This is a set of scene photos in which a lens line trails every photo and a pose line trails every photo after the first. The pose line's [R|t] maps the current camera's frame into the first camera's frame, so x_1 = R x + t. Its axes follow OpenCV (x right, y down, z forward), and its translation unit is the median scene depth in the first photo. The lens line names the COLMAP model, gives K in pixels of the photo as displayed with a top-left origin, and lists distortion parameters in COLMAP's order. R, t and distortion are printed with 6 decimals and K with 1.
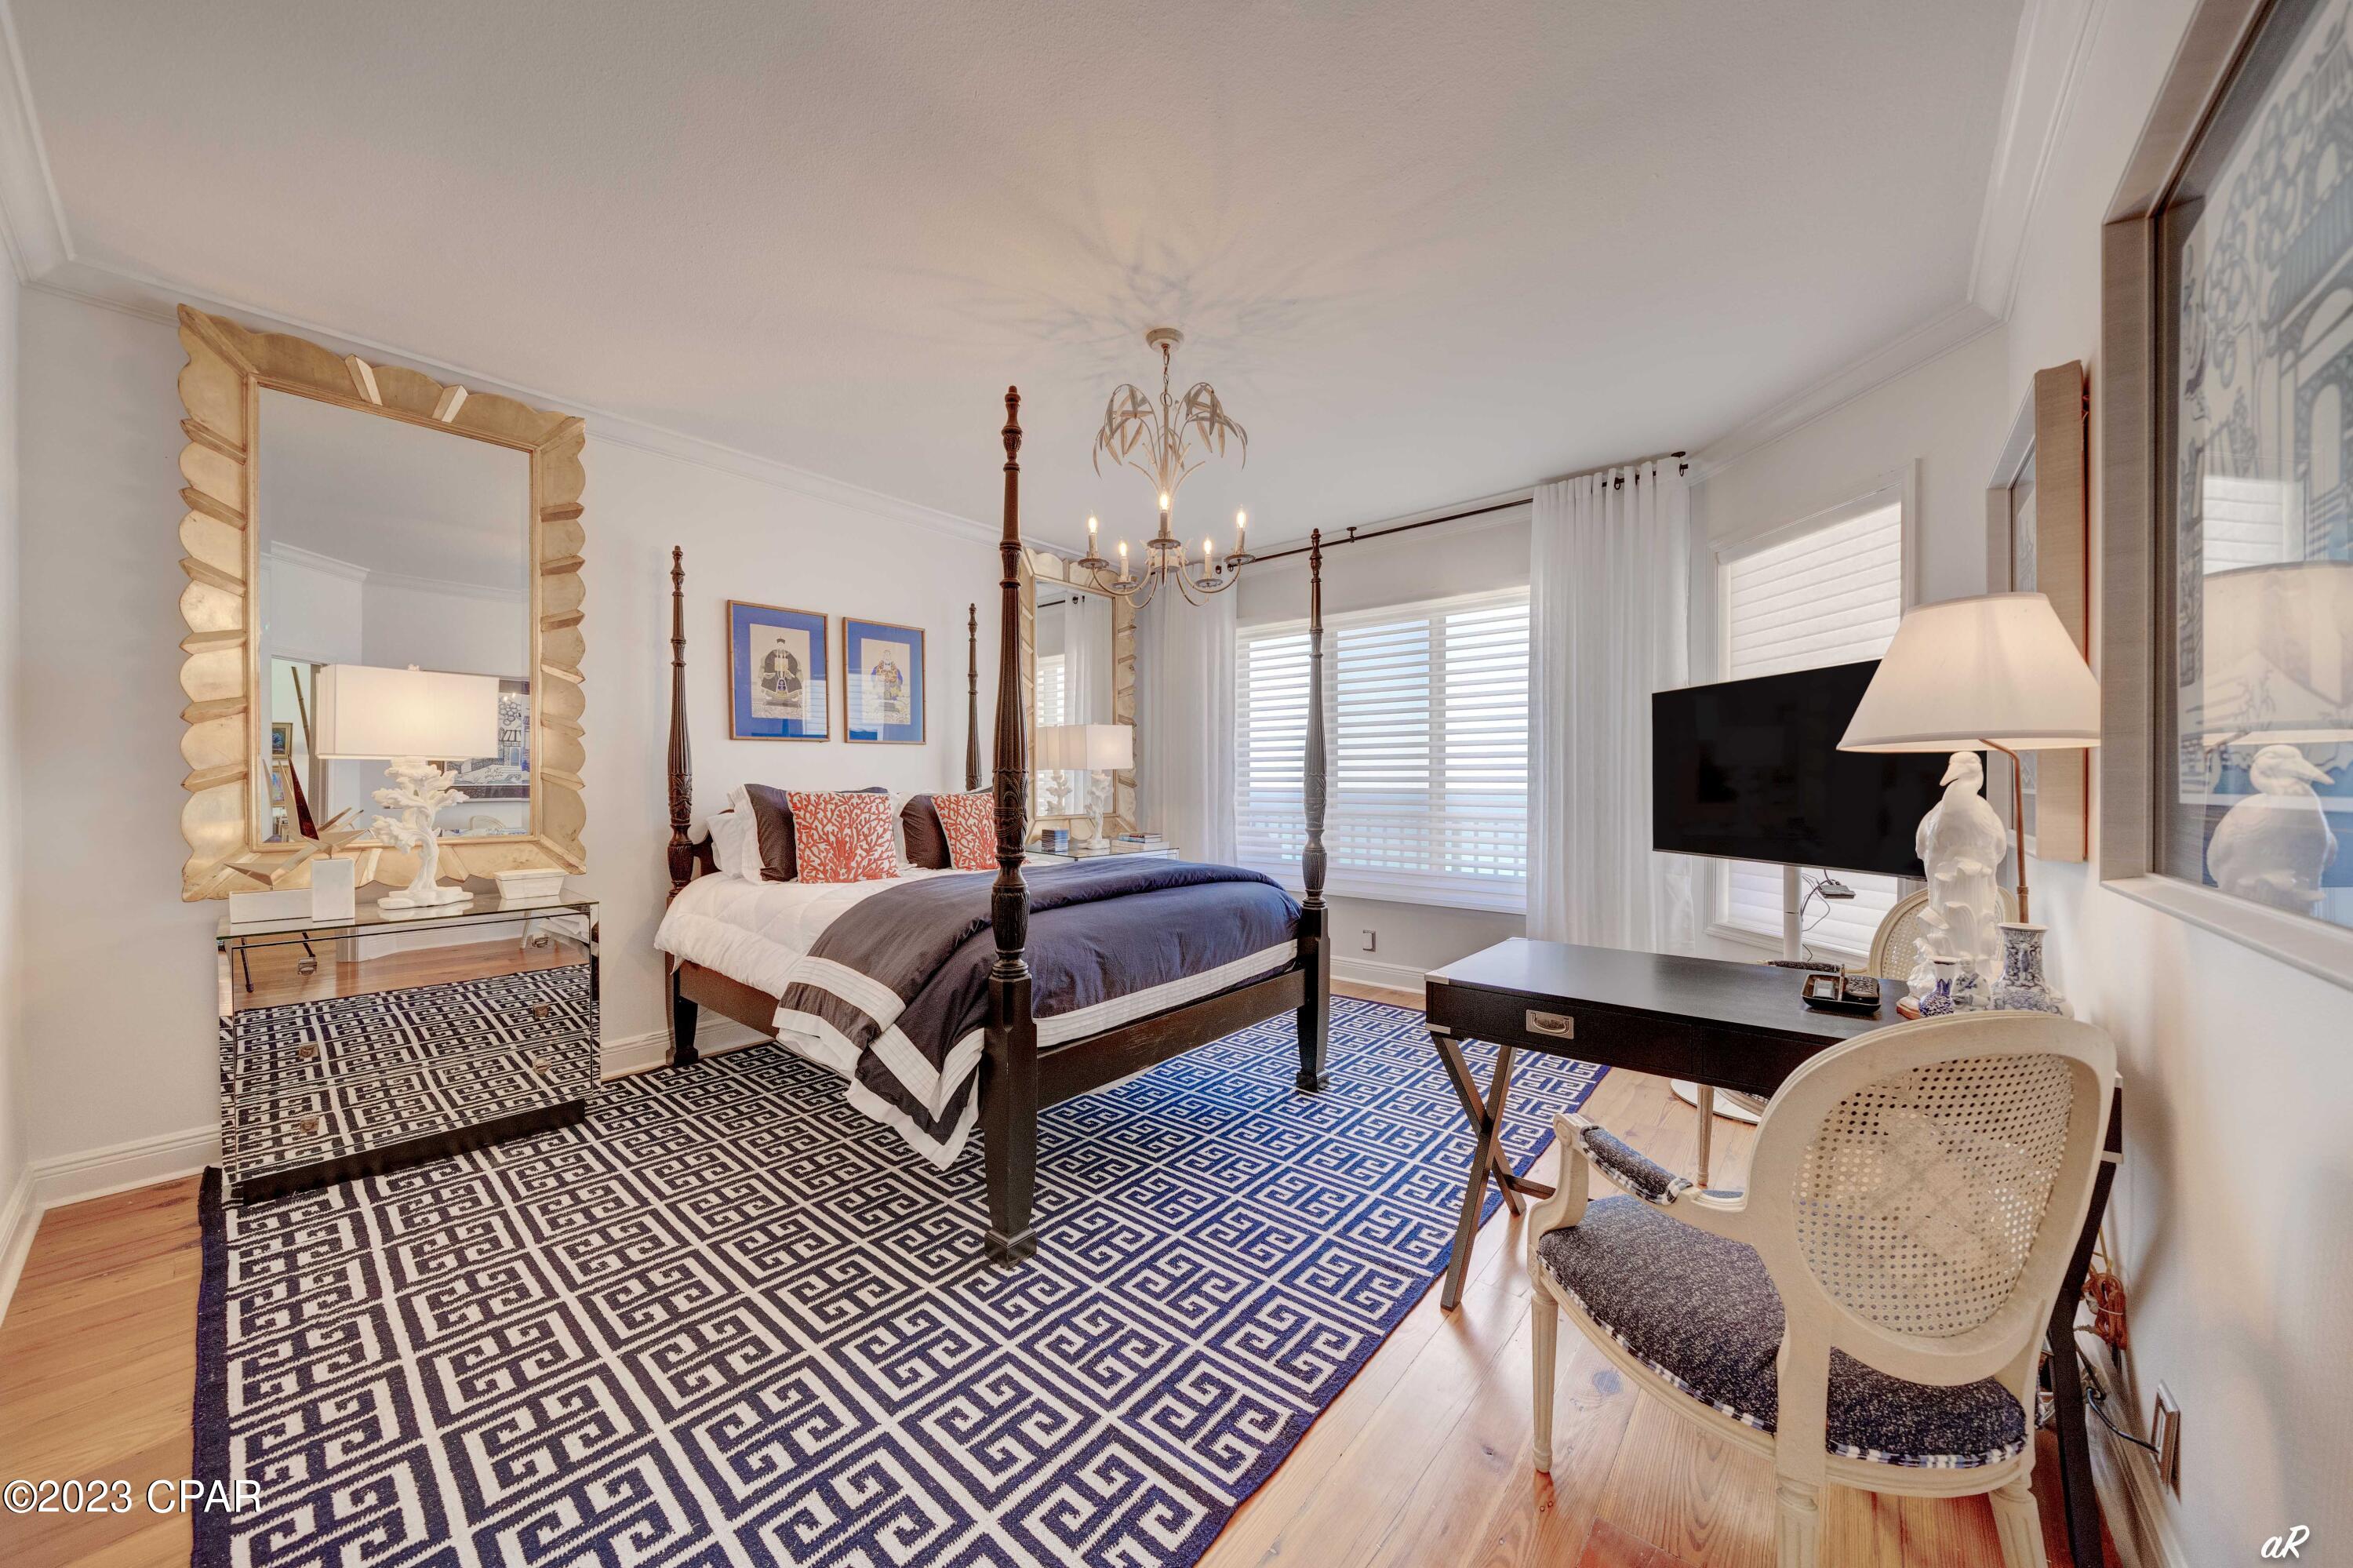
lens RADIAL K [[808.4, 0, 1163.9], [0, 808.4, 793.7], [0, 0, 1]] dist [-0.007262, -0.000157]
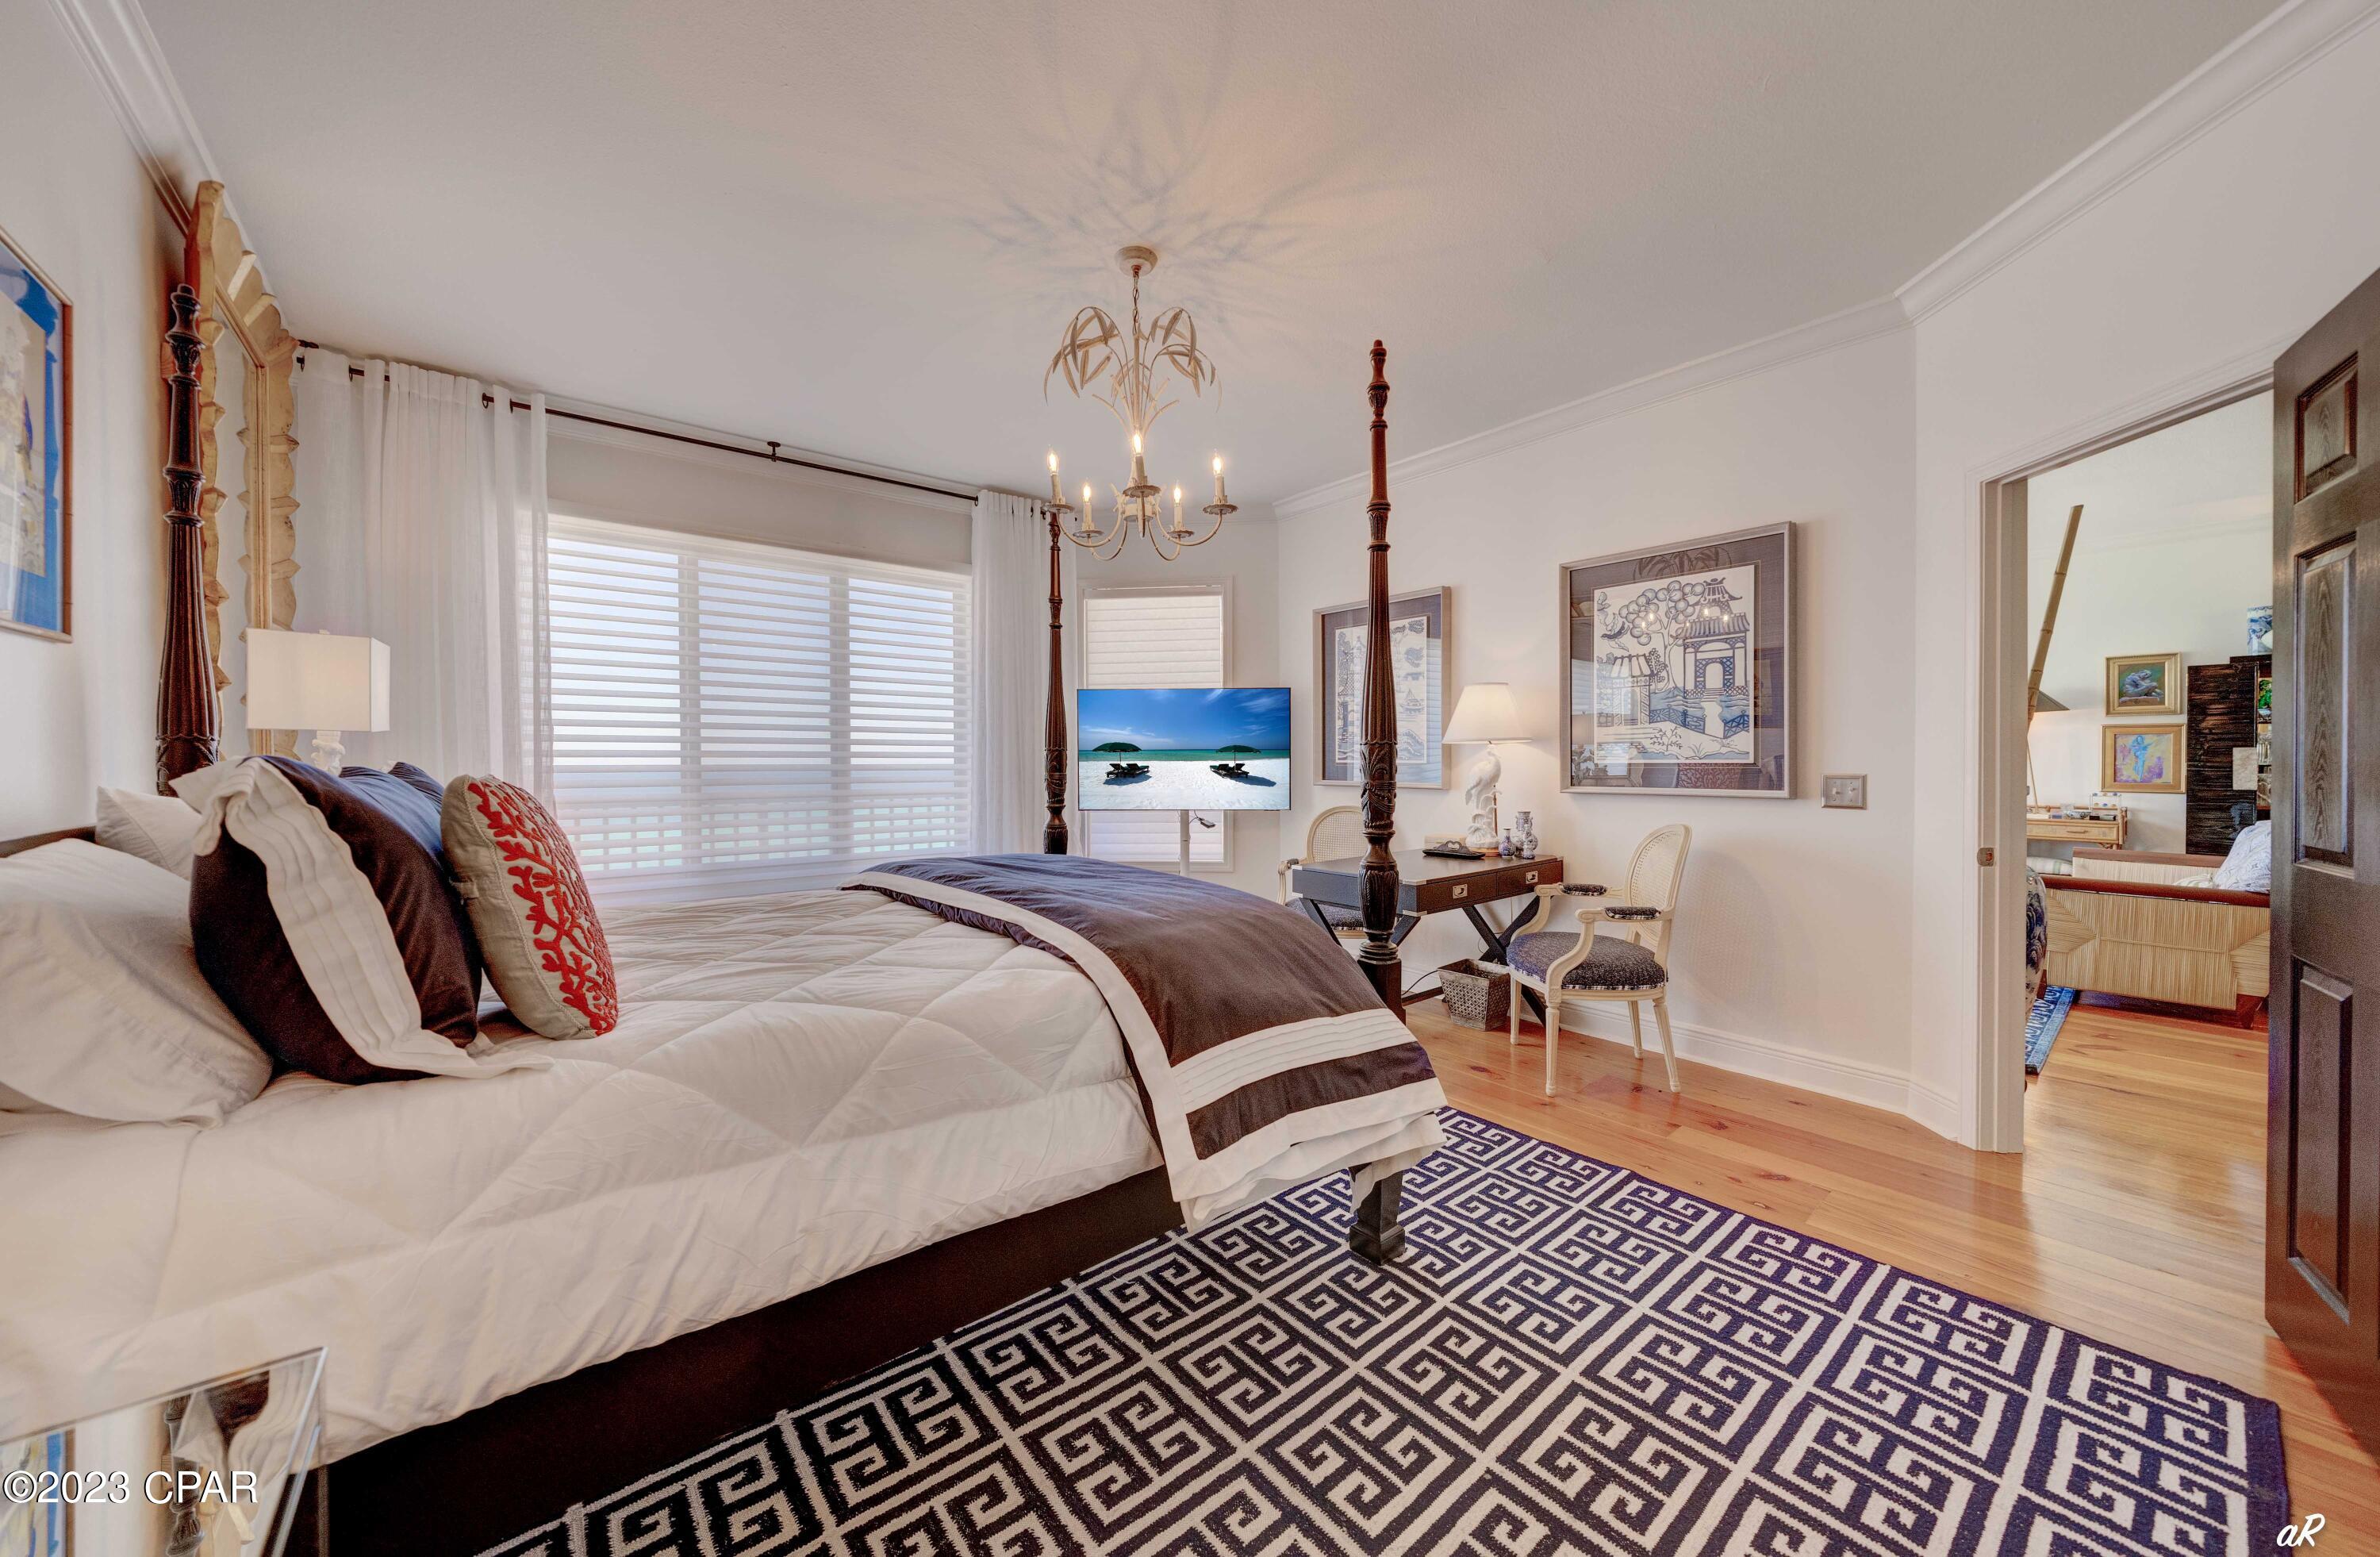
lens RADIAL K [[833.8, 0, 1183.2], [0, 833.8, 767.0], [0, 0, 1]] dist [-0.006022, 0.000445]
pose [[0.179418, -0.008268, 0.983738, -1.206185], [0.014409, 0.999880, 0.005776, -0.008073], [-0.983667, 0.013138, 0.179515, 1.053473]]
